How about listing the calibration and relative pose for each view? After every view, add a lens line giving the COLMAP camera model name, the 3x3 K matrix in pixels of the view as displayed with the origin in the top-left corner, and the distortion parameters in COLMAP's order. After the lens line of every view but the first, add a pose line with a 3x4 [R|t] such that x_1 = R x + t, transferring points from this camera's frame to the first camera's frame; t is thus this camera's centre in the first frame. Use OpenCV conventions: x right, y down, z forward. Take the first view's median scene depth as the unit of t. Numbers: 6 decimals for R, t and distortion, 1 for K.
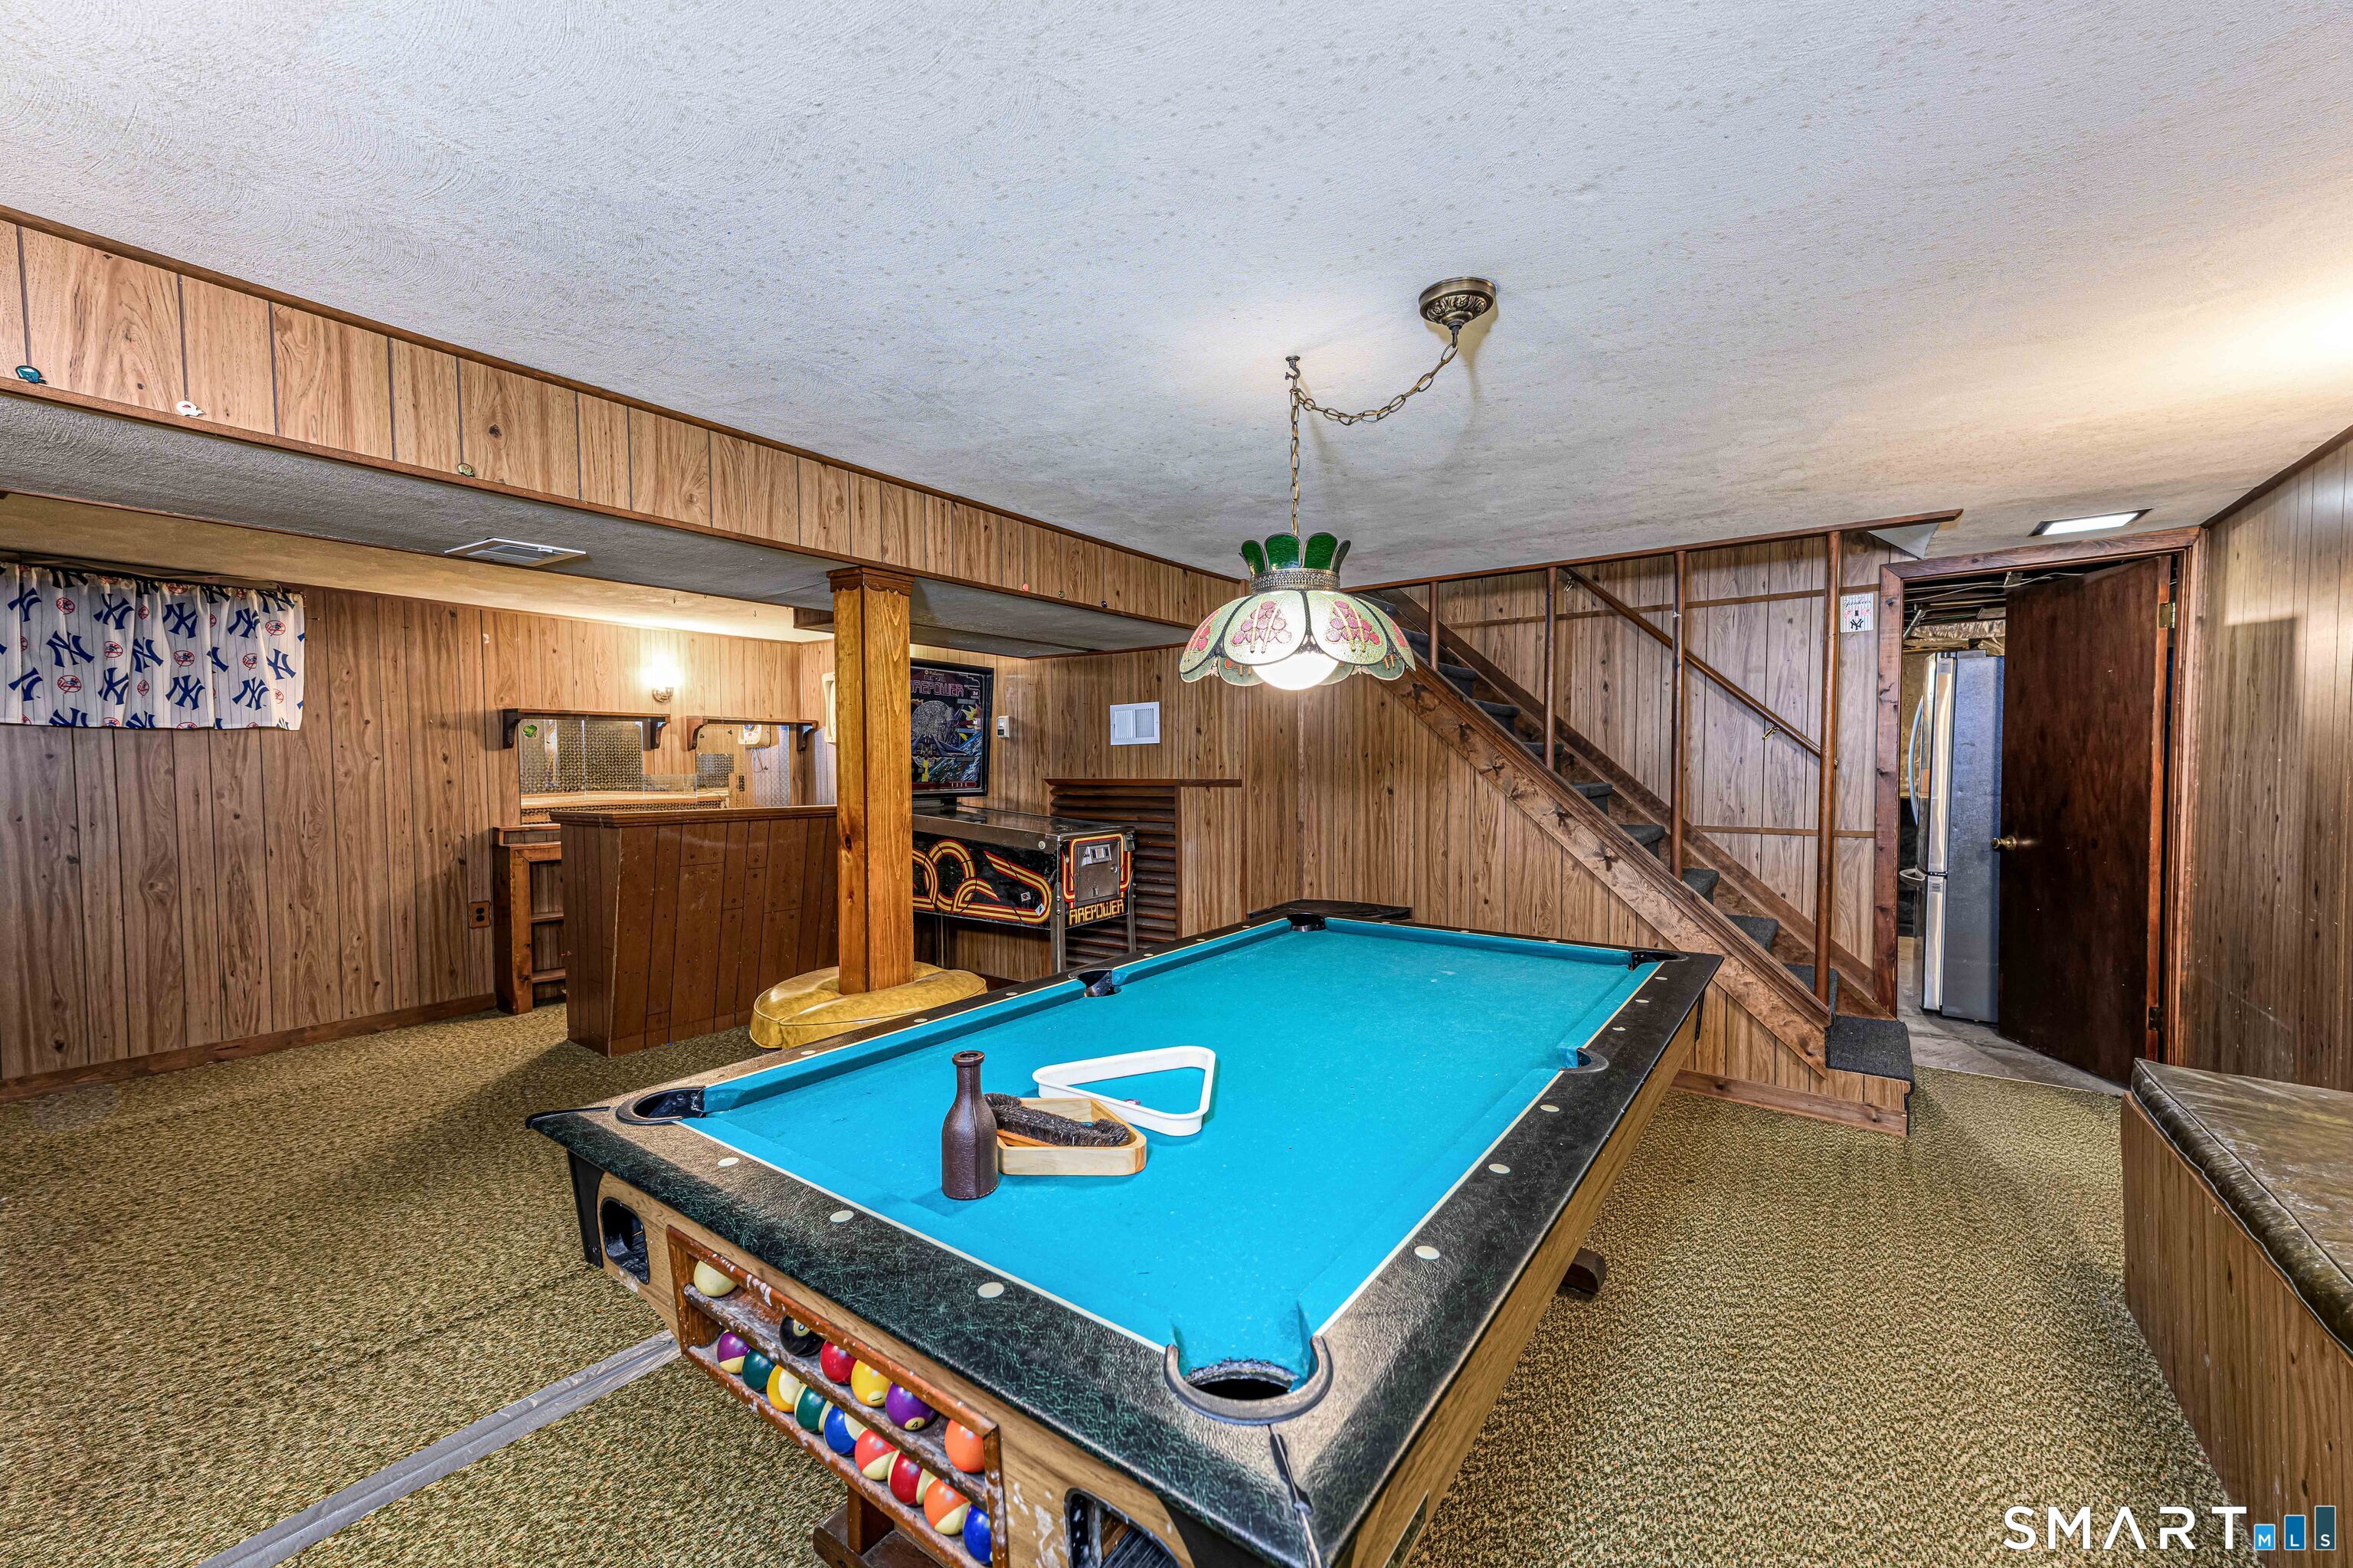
lens RADIAL K [[918.0, 0, 1165.4], [0, 918.0, 786.2], [0, 0, 1]] dist [0.017817, 0.000378]
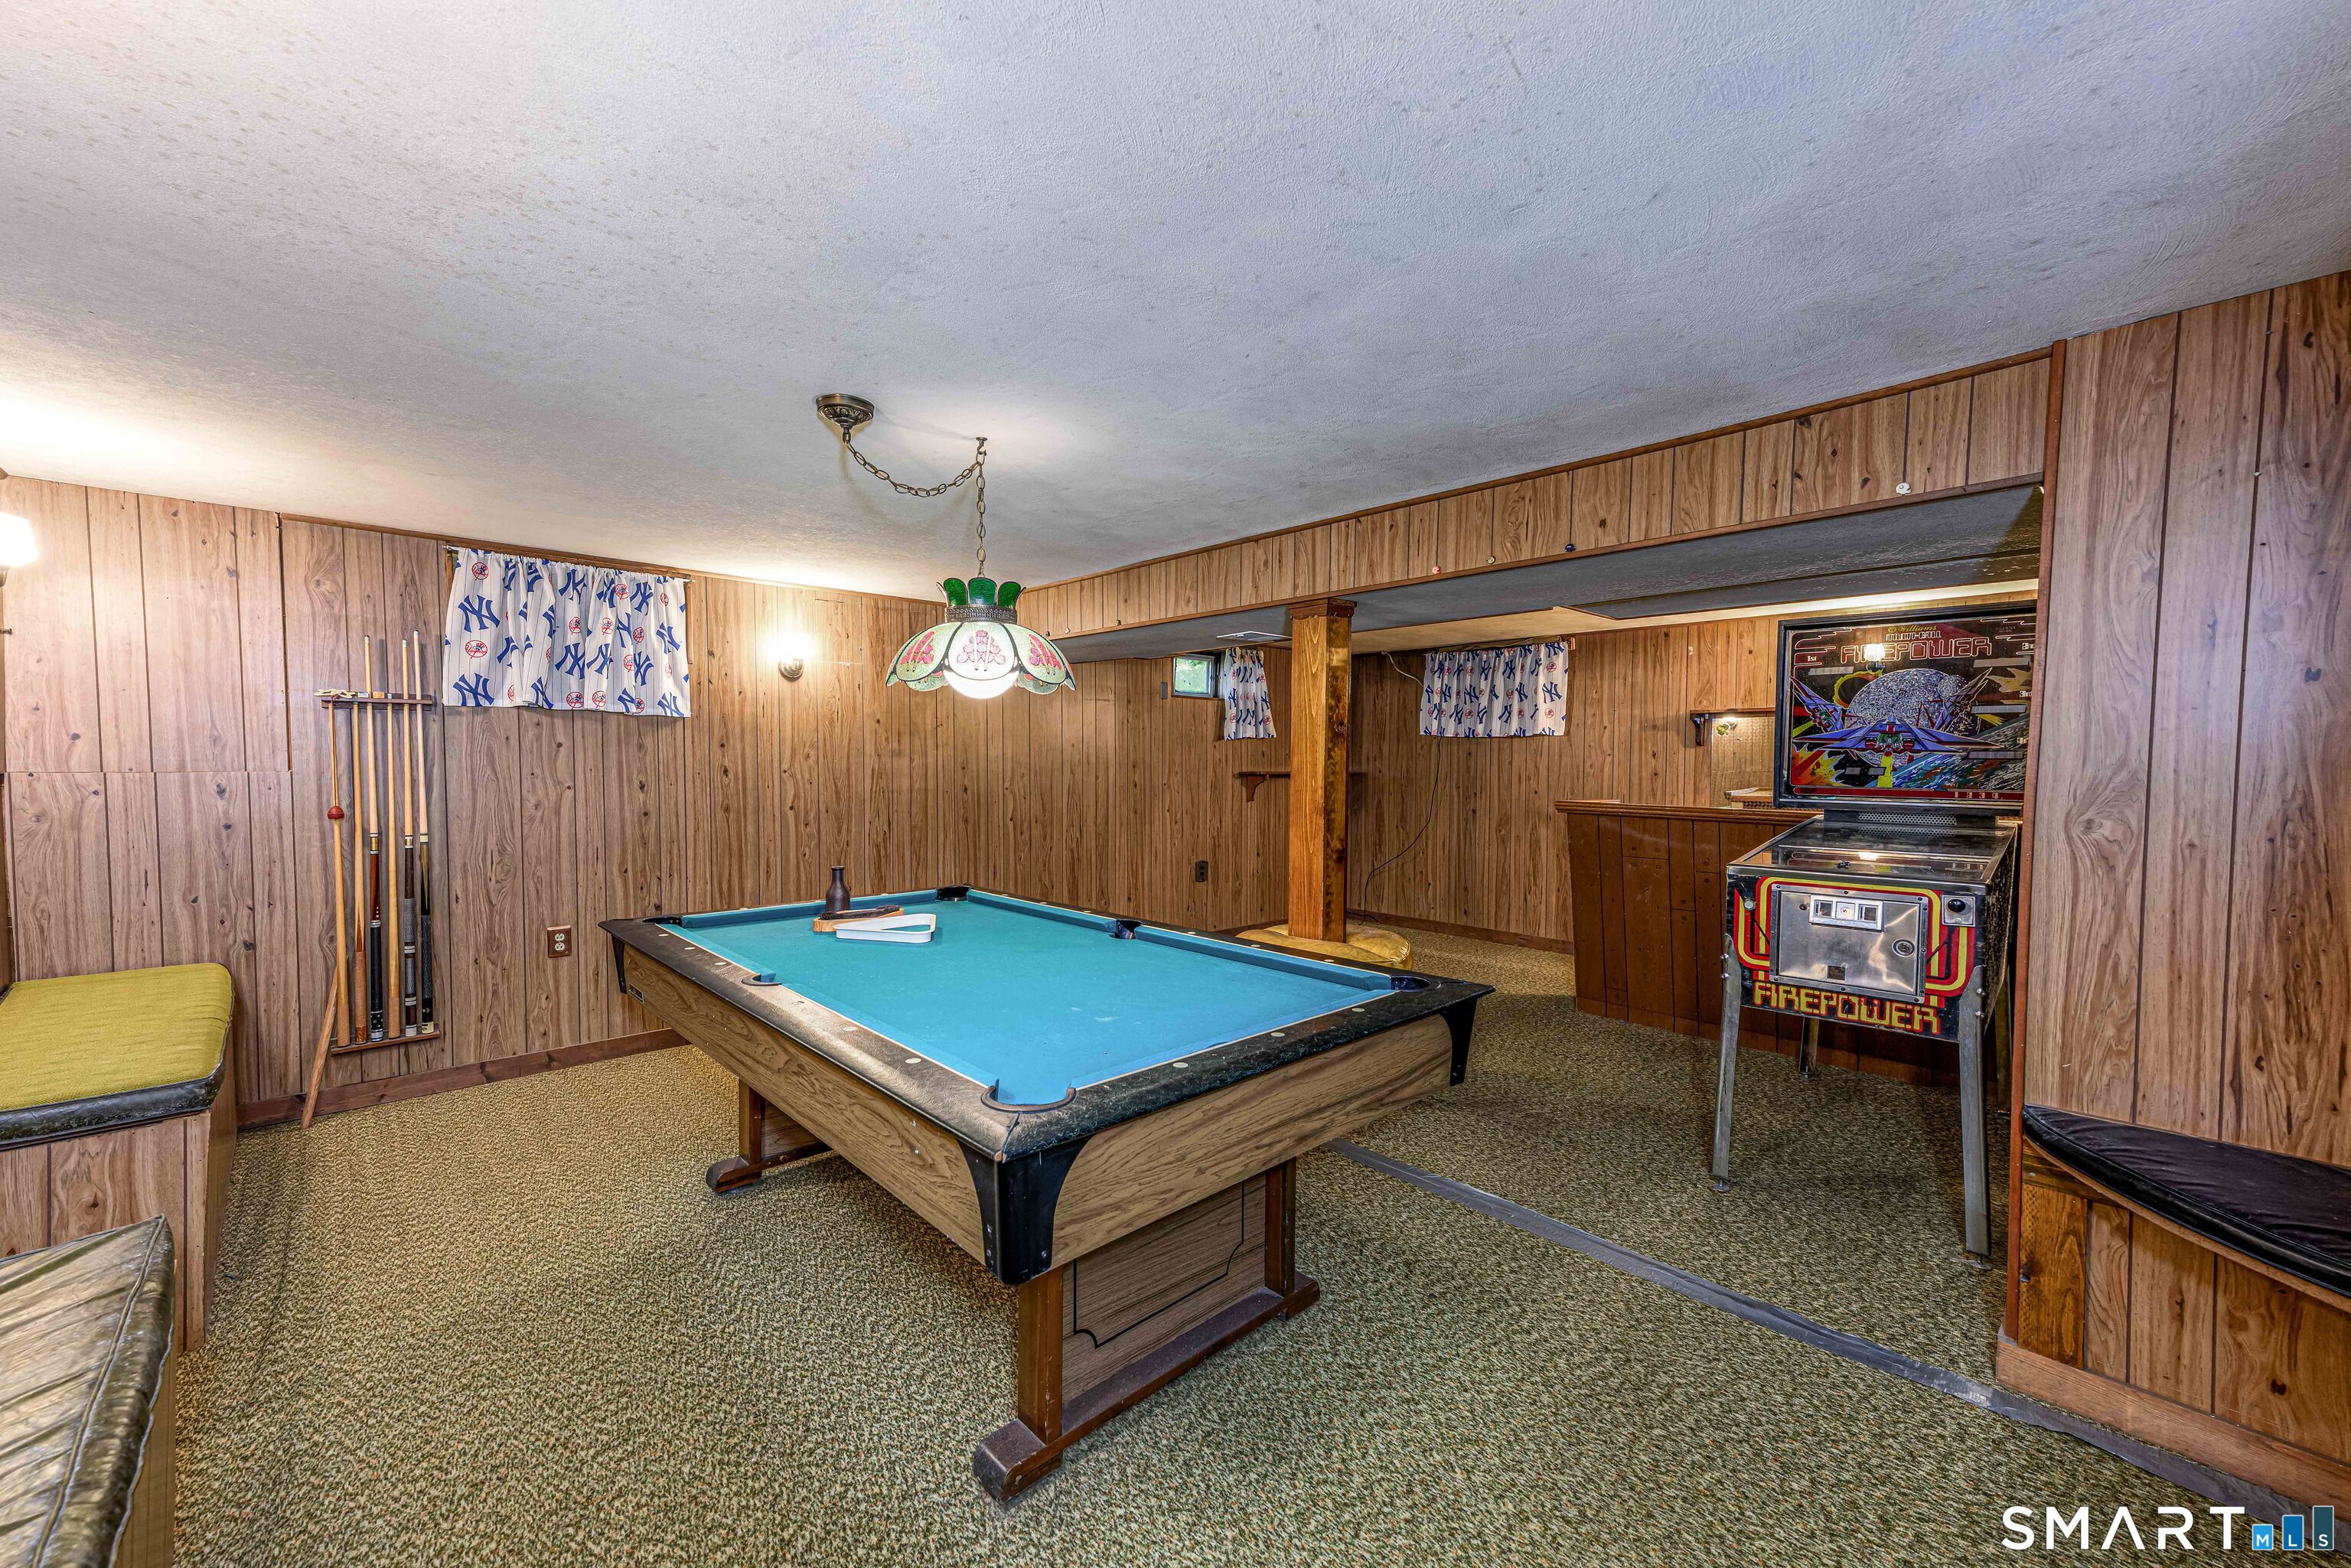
lens RADIAL K [[917.1, 0, 1162.4], [0, 917.1, 793.2], [0, 0, 1]] dist [0.017817, 0.000378]
pose [[-0.188192, 0.040885, -0.981281, 0.616390], [-0.030415, 0.998411, 0.047432, -0.019824], [0.981661, 0.038772, -0.186649, 0.681677]]
